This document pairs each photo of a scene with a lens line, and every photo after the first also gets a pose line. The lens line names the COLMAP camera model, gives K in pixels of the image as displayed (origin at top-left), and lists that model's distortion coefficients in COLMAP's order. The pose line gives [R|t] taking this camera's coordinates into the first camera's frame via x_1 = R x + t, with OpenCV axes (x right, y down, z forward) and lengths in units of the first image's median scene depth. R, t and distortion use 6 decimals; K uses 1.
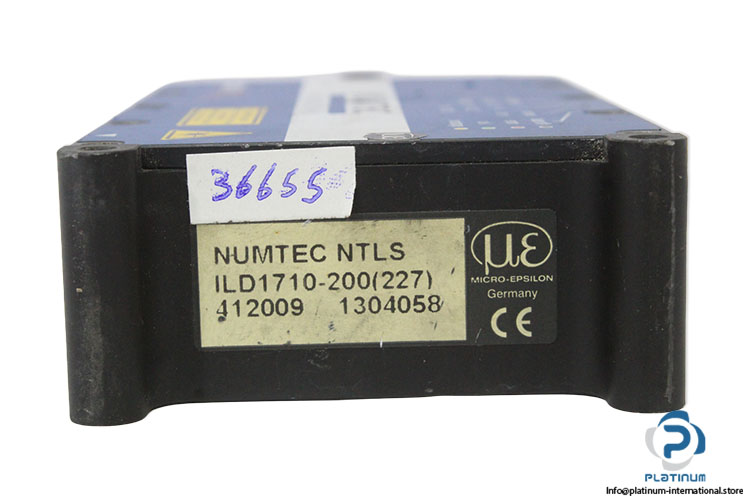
lens RADIAL K [[1924.7, 0, 375.0], [0, 1924.7, 250.0], [0, 0, 1]] dist [0.068600, 0.163636]
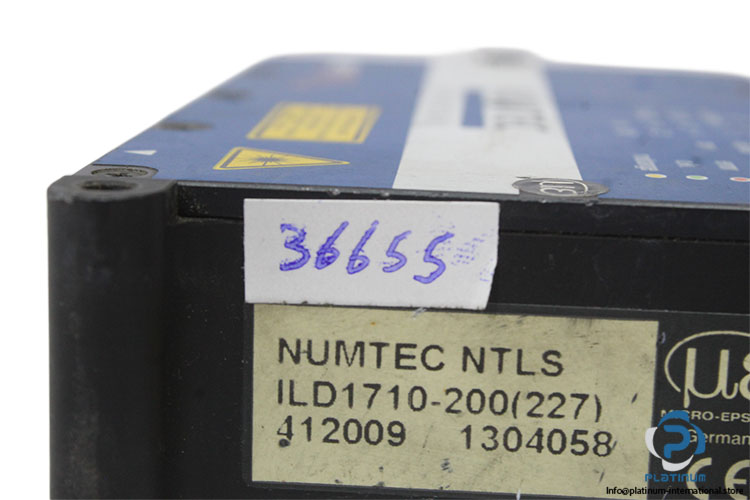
lens RADIAL K [[1755.6, 0, 375.0], [0, 1755.6, 250.0], [0, 0, 1]] dist [0.034125, 0.448016]
pose [[0.995822, 0.066083, -0.063018, -0.013659], [-0.063271, 0.996953, 0.045629, -0.061863], [0.065842, -0.041451, 0.996969, 0.393783]]
